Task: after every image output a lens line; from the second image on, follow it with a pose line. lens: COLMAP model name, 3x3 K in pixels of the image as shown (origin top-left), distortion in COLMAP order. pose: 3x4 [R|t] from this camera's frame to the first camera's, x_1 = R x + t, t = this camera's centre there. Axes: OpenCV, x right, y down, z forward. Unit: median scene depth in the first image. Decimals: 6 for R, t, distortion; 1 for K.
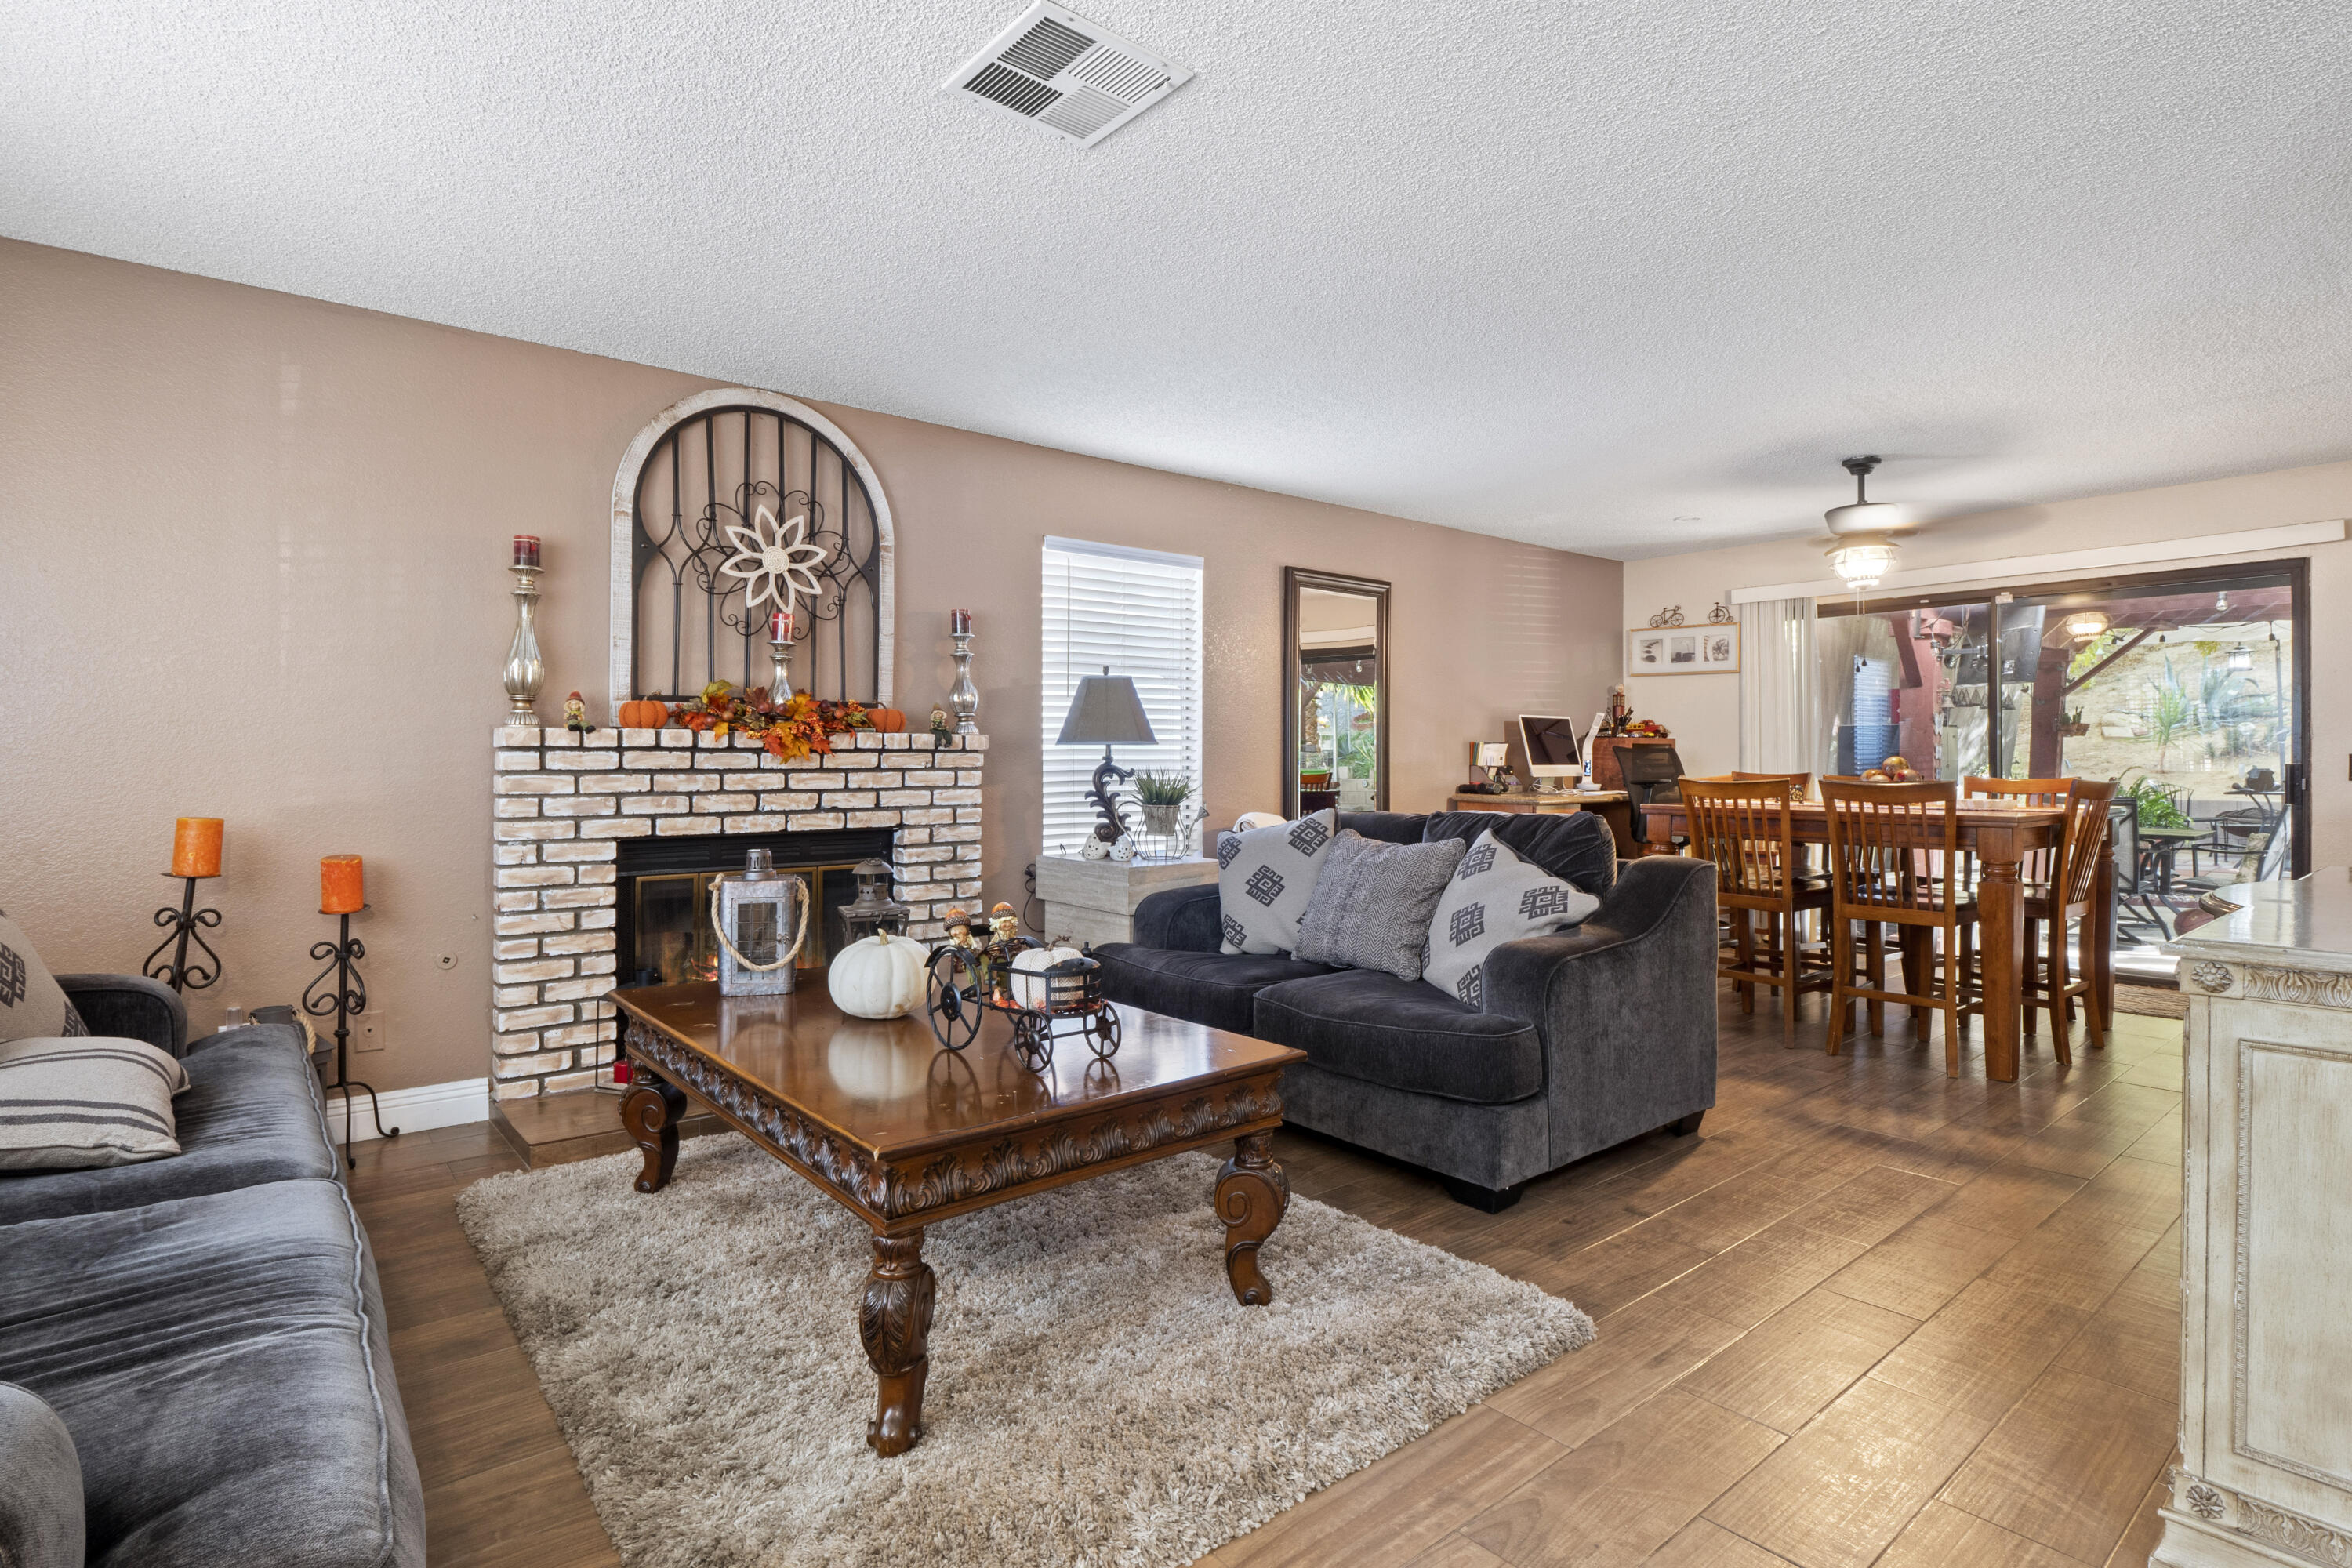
lens RADIAL K [[1168.2, 0, 1177.6], [0, 1168.2, 754.0], [0, 0, 1]] dist [-0.003707, -0.000522]
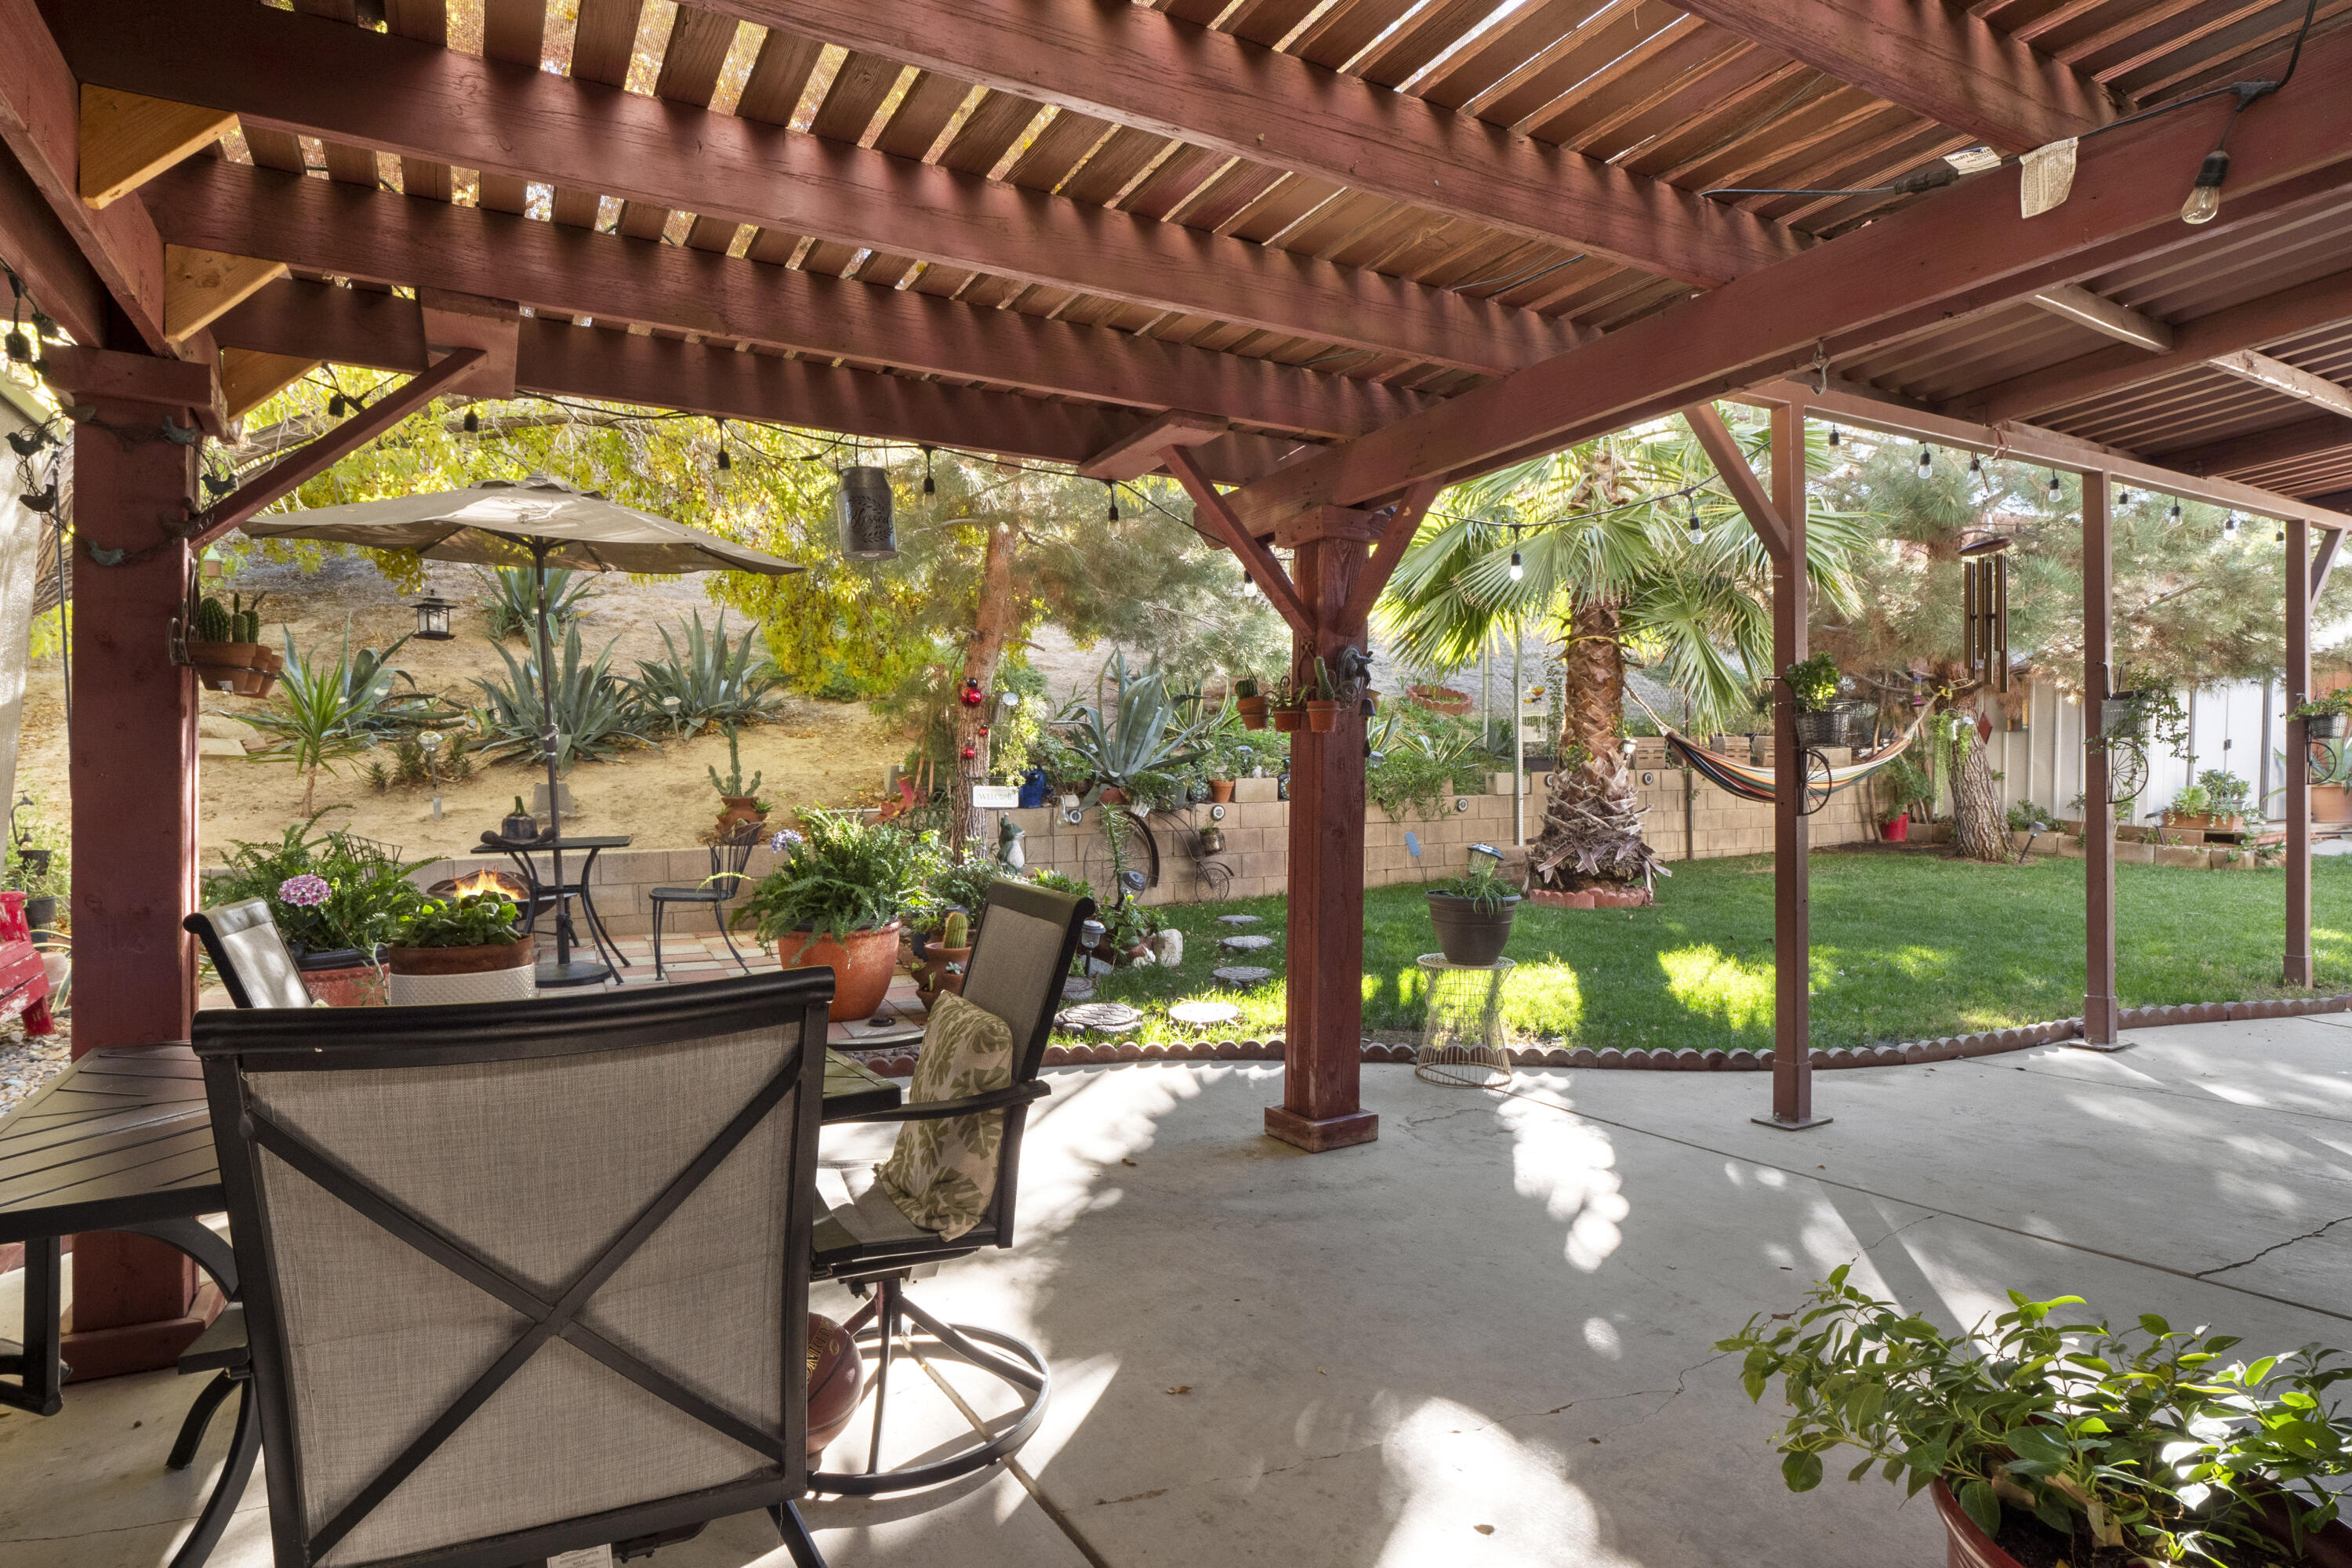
lens RADIAL K [[1177.7, 0, 1105.8], [0, 1177.7, 792.0], [0, 0, 1]] dist [-0.001061, -0.000116]
pose [[0.204346, -0.009405, 0.978854, 0.687777], [0.015541, 0.999859, 0.006363, 0.012757], [-0.978775, 0.013913, 0.204463, 0.945866]]
